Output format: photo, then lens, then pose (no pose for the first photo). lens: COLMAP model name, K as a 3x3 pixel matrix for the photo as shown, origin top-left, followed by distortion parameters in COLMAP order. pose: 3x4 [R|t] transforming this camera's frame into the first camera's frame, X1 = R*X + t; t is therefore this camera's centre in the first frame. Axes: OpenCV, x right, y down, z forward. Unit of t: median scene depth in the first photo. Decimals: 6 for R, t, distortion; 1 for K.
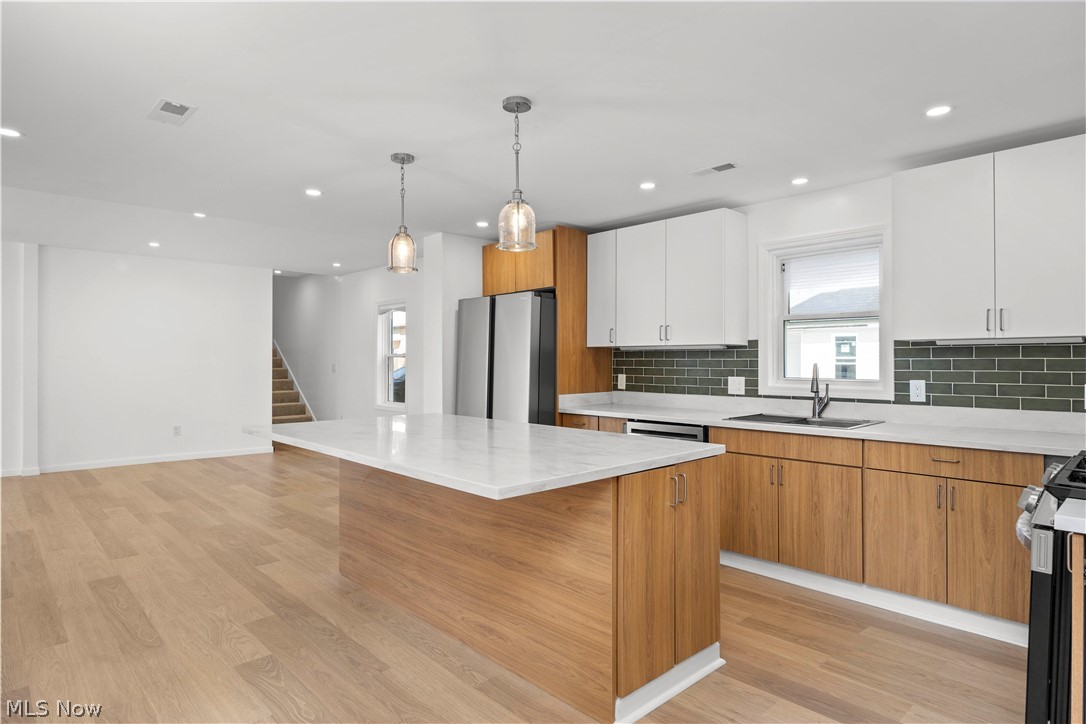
lens RADIAL K [[615.2, 0, 543.0], [0, 615.2, 362.0], [0, 0, 1]] dist [-0.004708, 0.000585]
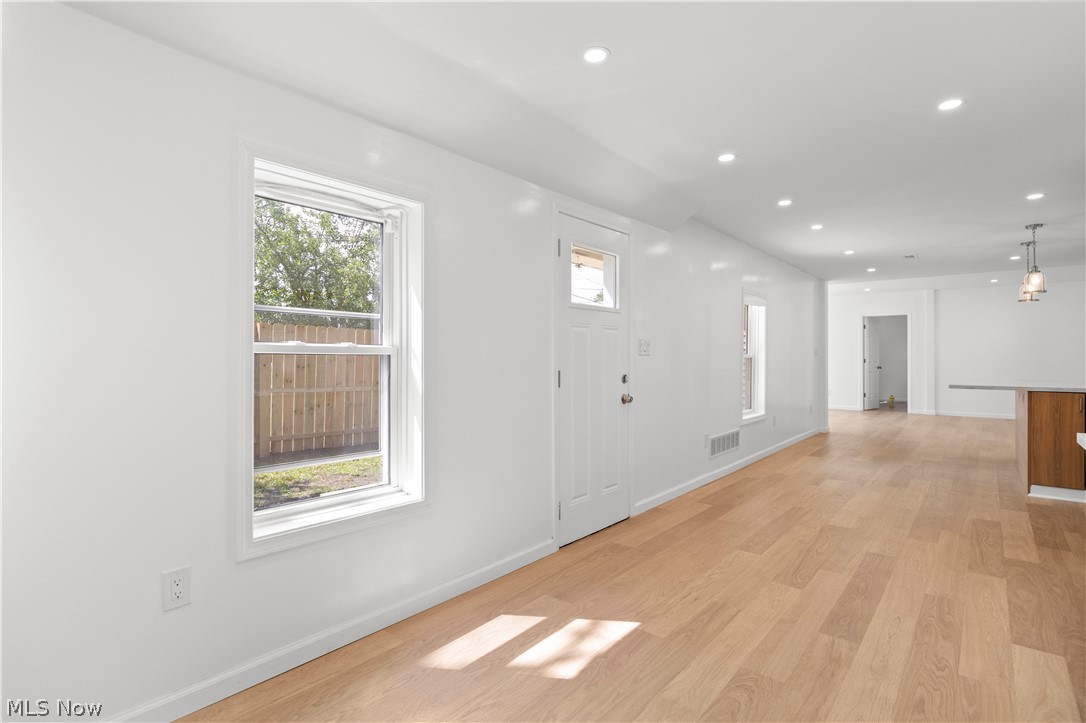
lens RADIAL K [[546.5, 0, 543.0], [0, 546.5, 361.5], [0, 0, 1]] dist [-0.000112, -0.000097]
pose [[0.133911, -0.001197, -0.990993, 1.194842], [0.003857, 0.999992, -0.000687, 0.036496], [0.990986, -0.003730, 0.133915, -0.709541]]
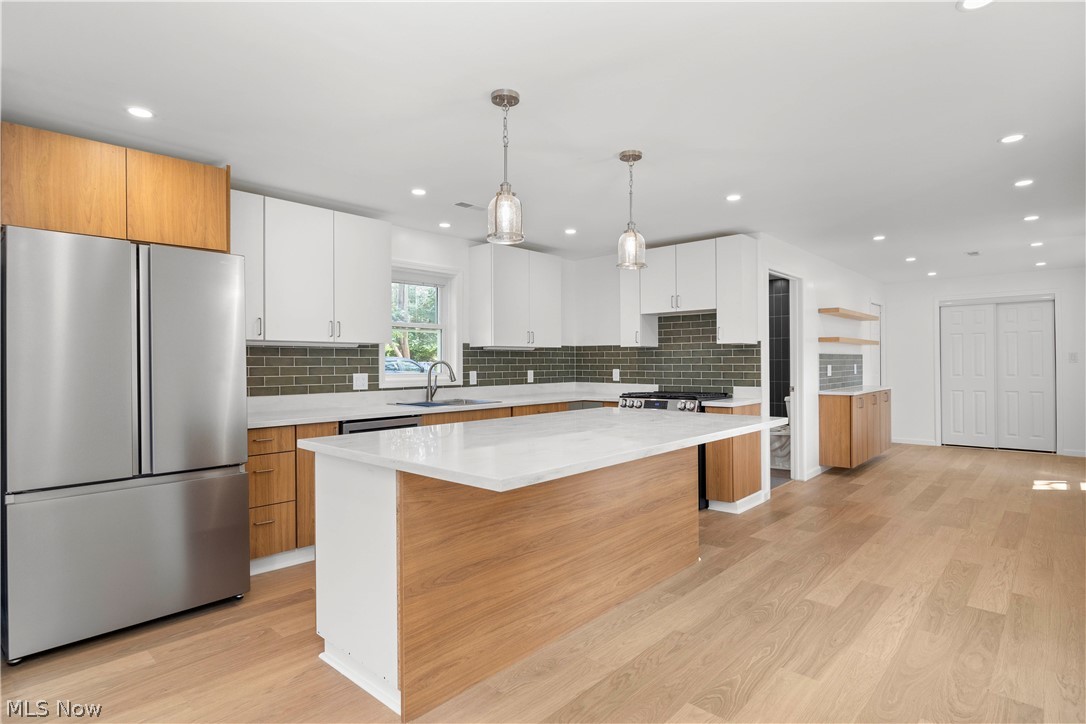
lens RADIAL K [[588.3, 0, 543.0], [0, 588.3, 362.0], [0, 0, 1]] dist [0.072815, -0.000044]
pose [[-0.099428, -0.004025, 0.995037, -0.951187], [-0.000346, 0.999992, 0.004011, -0.000832], [-0.995045, 0.000055, -0.099429, 0.973290]]
